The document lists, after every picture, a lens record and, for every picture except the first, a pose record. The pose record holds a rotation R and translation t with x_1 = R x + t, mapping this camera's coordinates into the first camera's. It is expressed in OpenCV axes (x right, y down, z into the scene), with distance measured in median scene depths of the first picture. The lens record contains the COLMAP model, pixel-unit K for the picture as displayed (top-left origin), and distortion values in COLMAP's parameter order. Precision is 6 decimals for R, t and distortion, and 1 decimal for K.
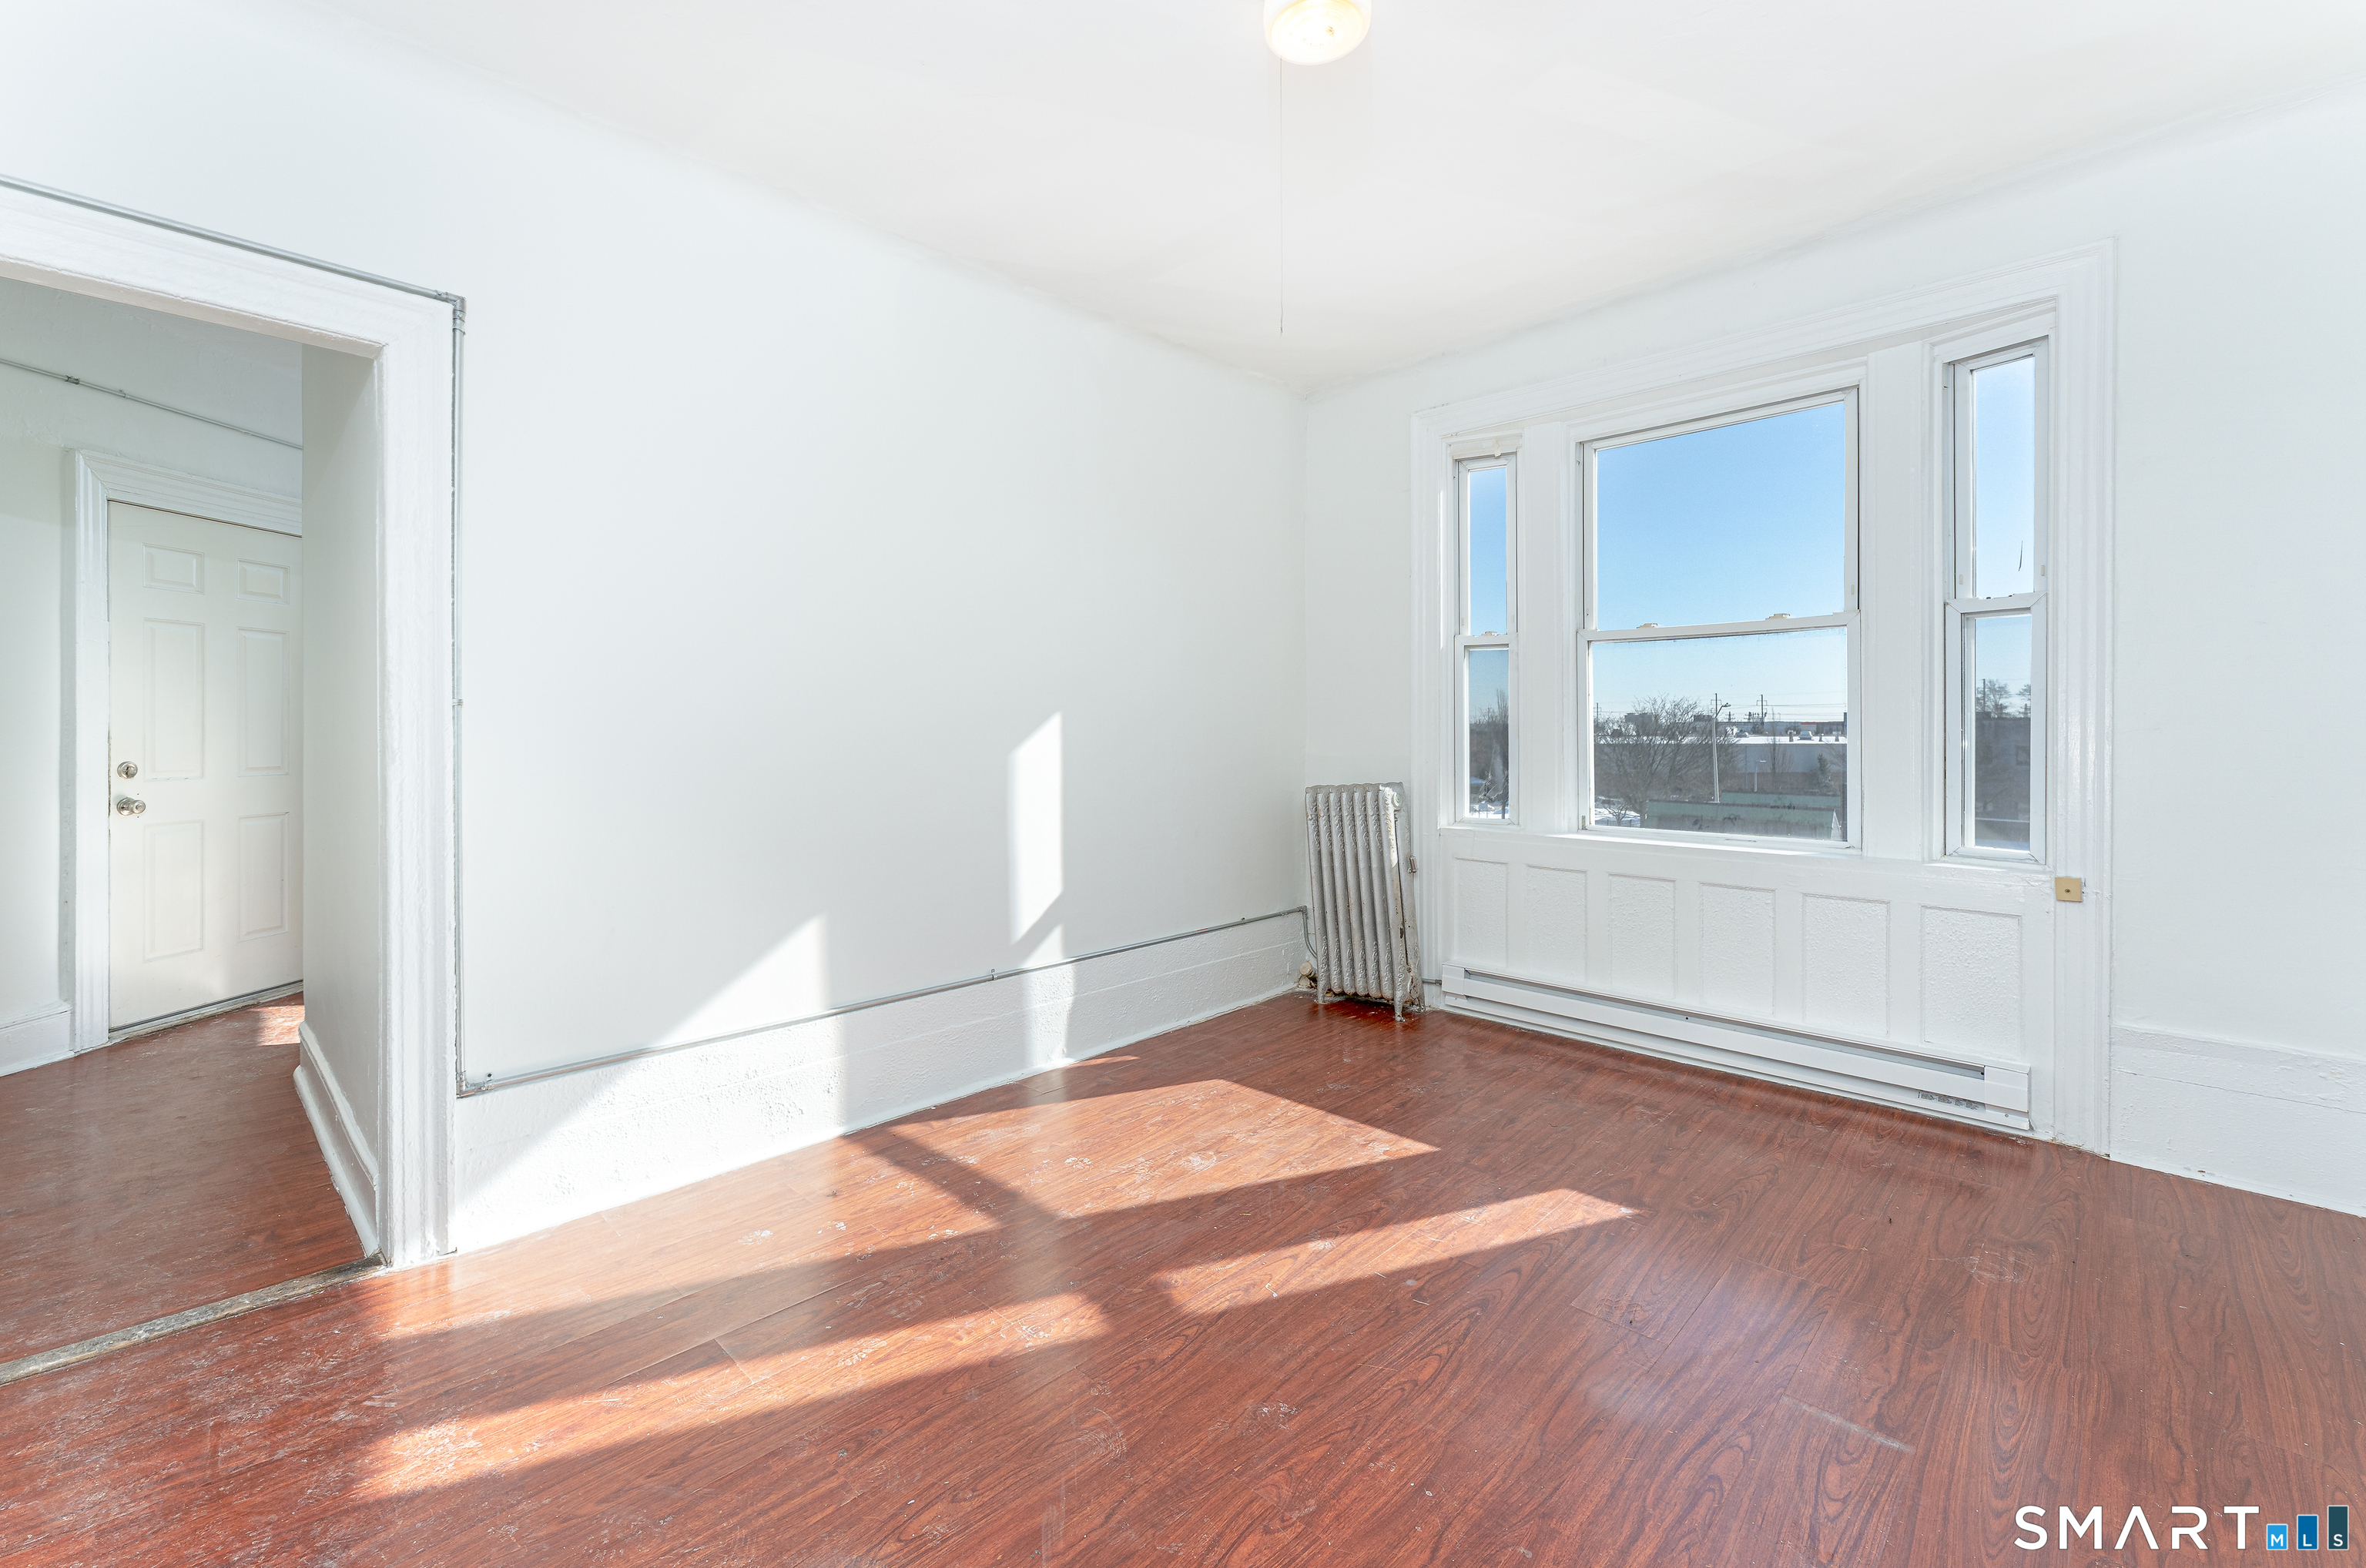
lens RADIAL K [[981.6, 0, 1175.0], [0, 981.6, 732.7], [0, 0, 1]] dist [0.000786, -0.000233]
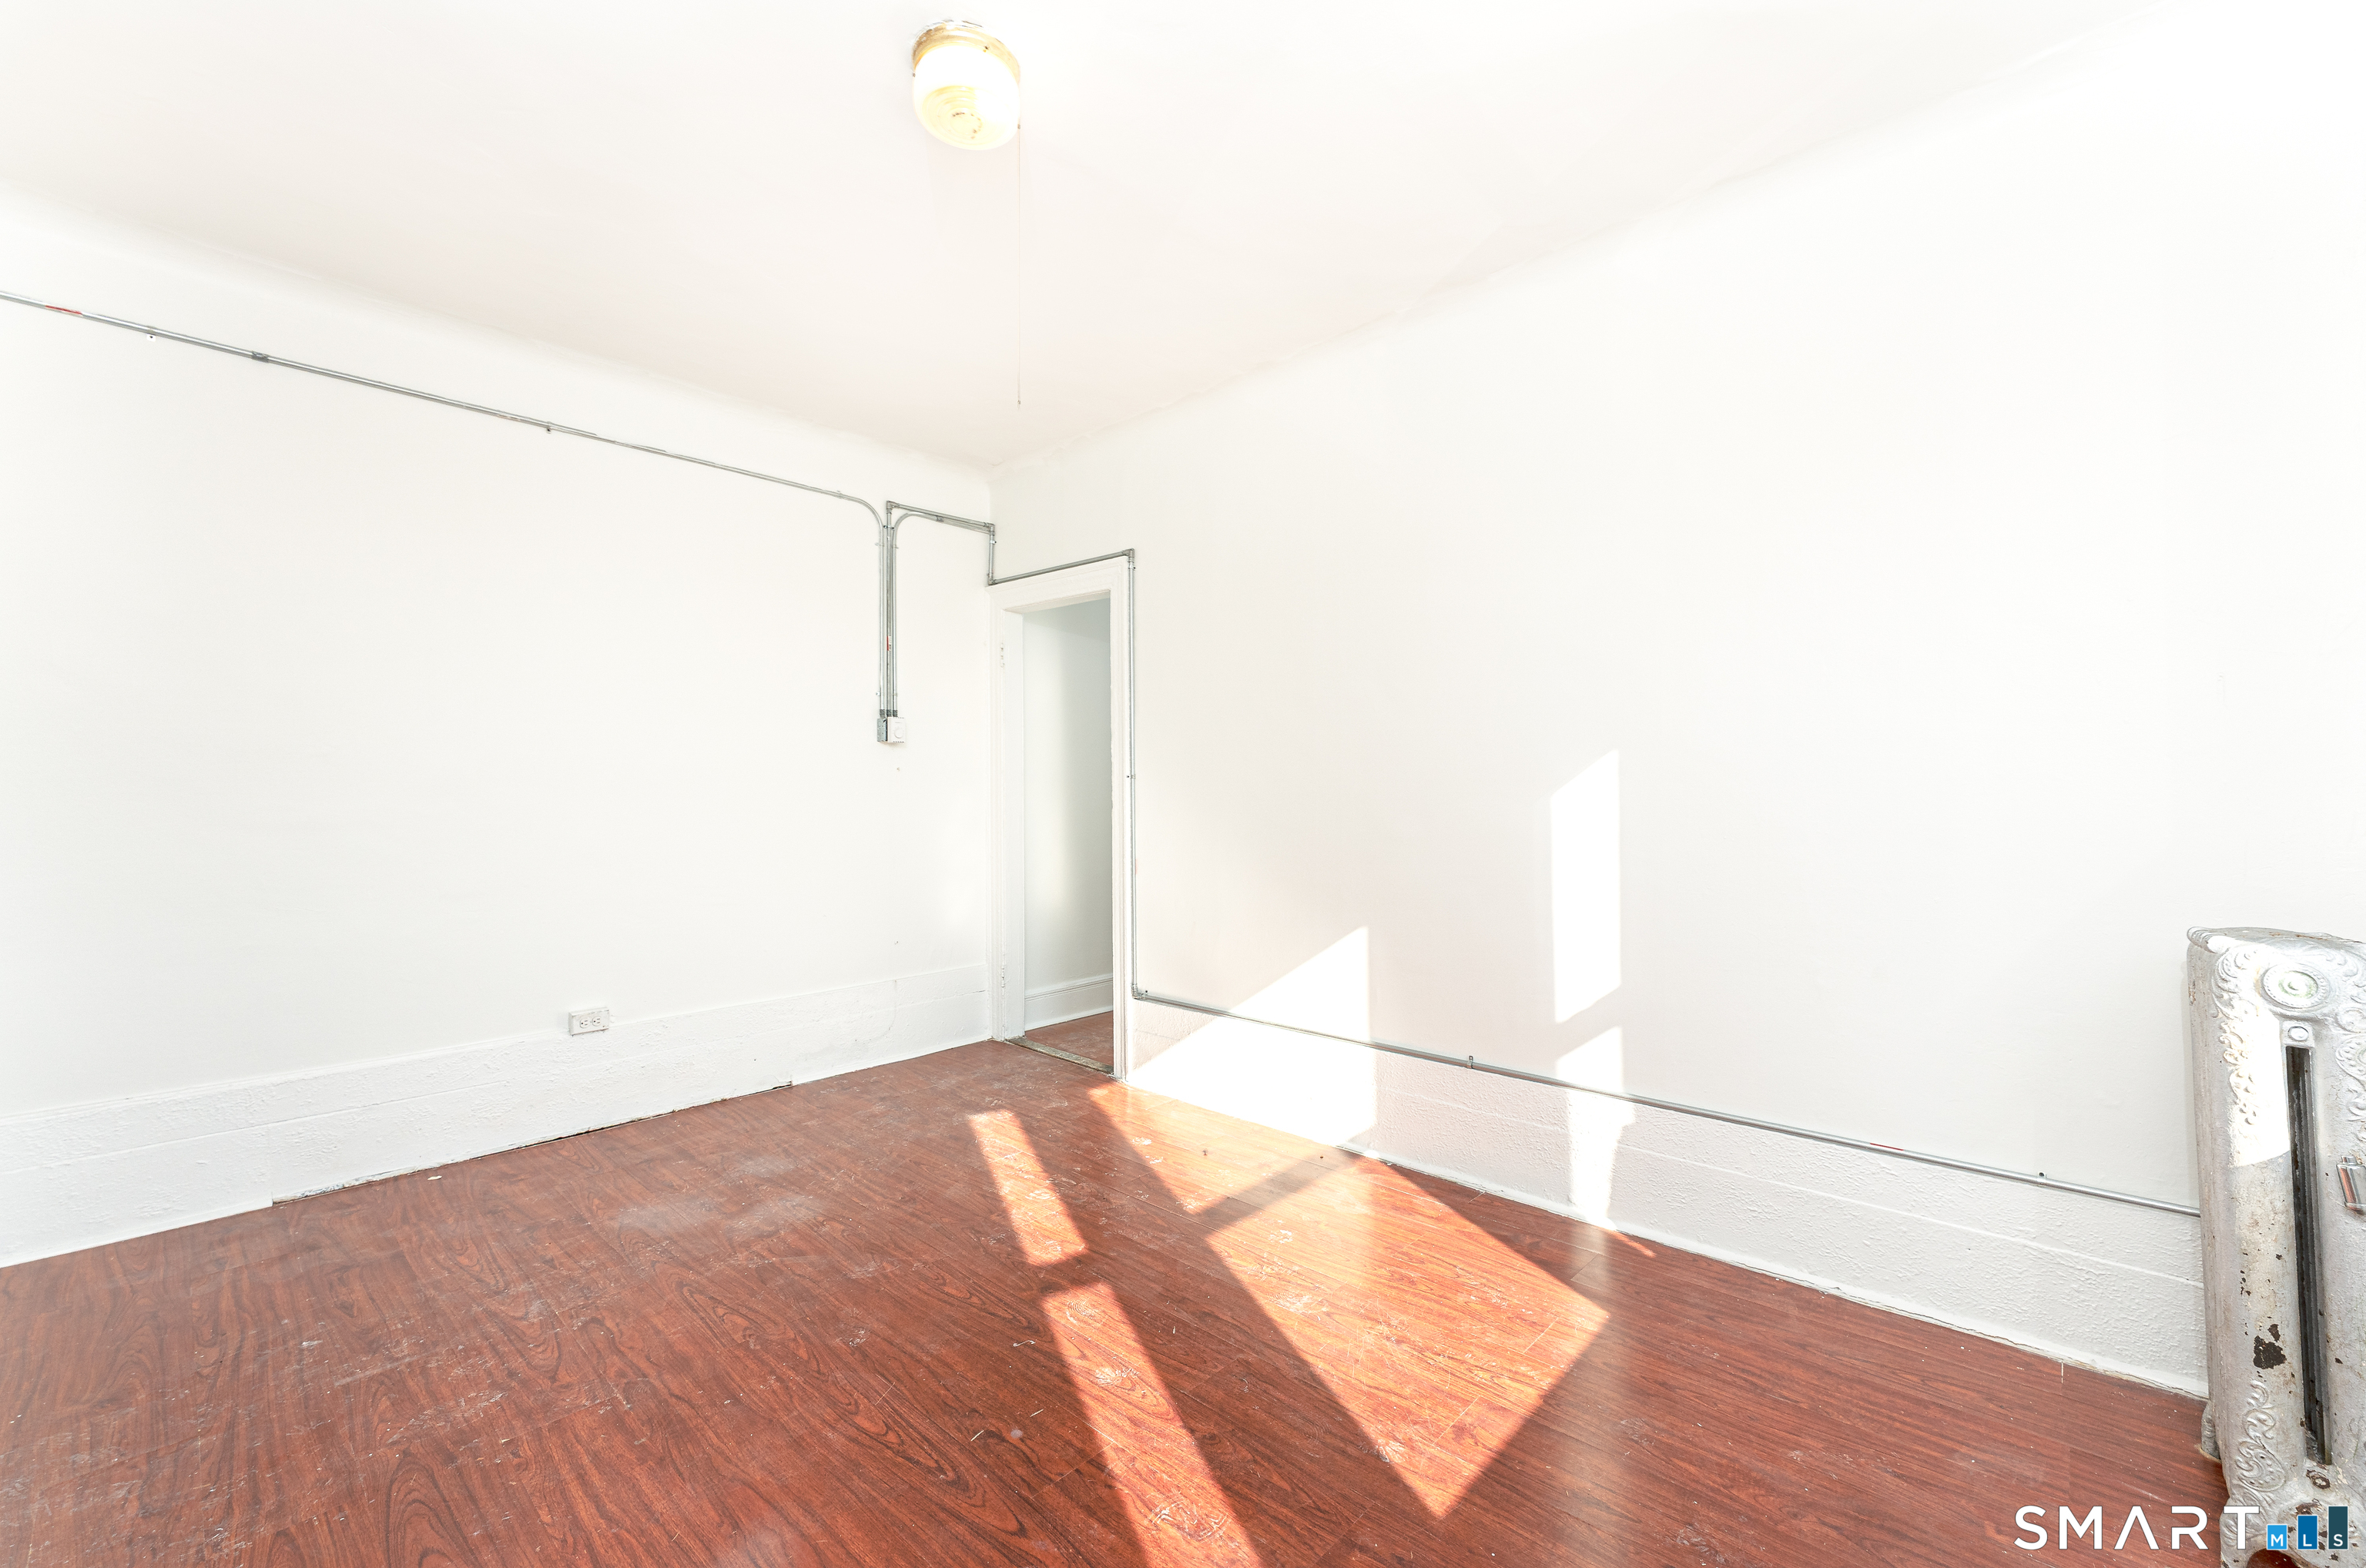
lens RADIAL K [[964.9, 0, 1183.0], [0, 964.9, 784.0], [0, 0, 1]] dist [0.001848, -0.000032]
pose [[0.024552, -0.003252, -0.999693, 0.790691], [0.001440, 0.999994, -0.003217, -0.007041], [0.999698, -0.001360, 0.024557, 0.811719]]
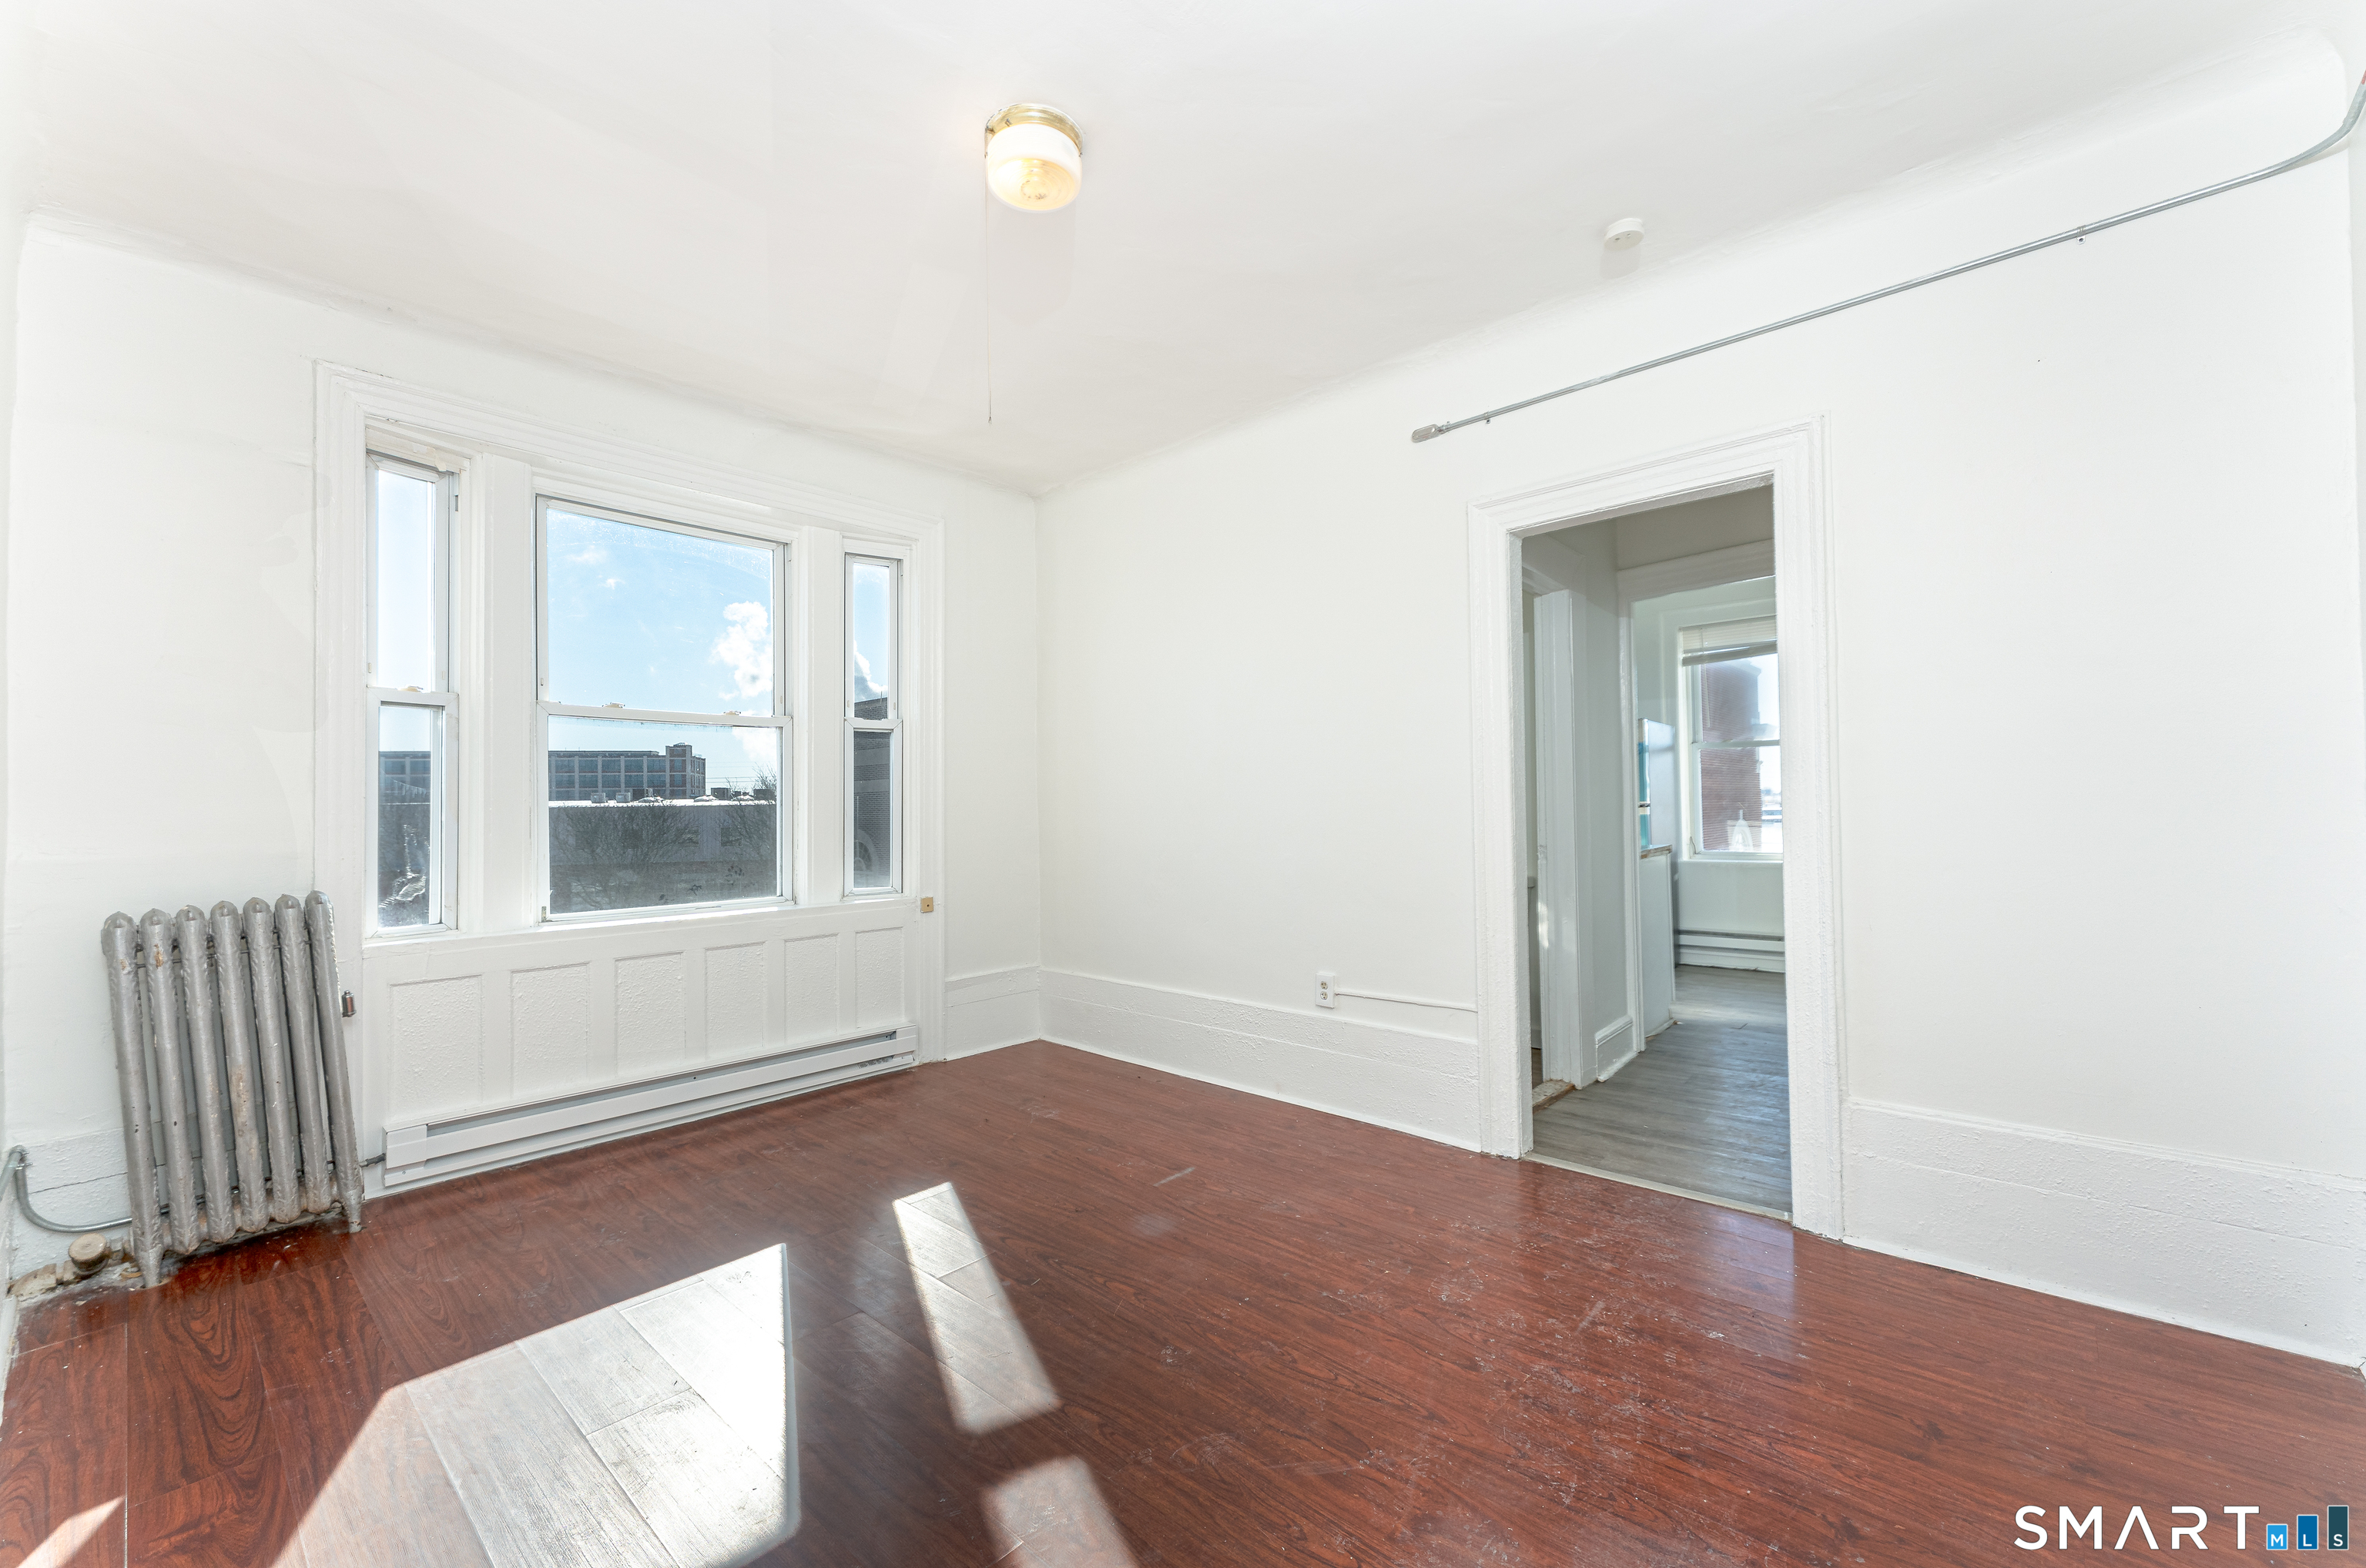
lens RADIAL K [[945.6, 0, 1183.0], [0, 945.6, 784.0], [0, 0, 1]] dist [-0.009955, 0.000087]
pose [[-0.040919, 0.024435, 0.998864, -0.635132], [0.018203, 0.999553, -0.023706, 0.005010], [-0.998997, 0.017212, -0.041346, 0.597682]]
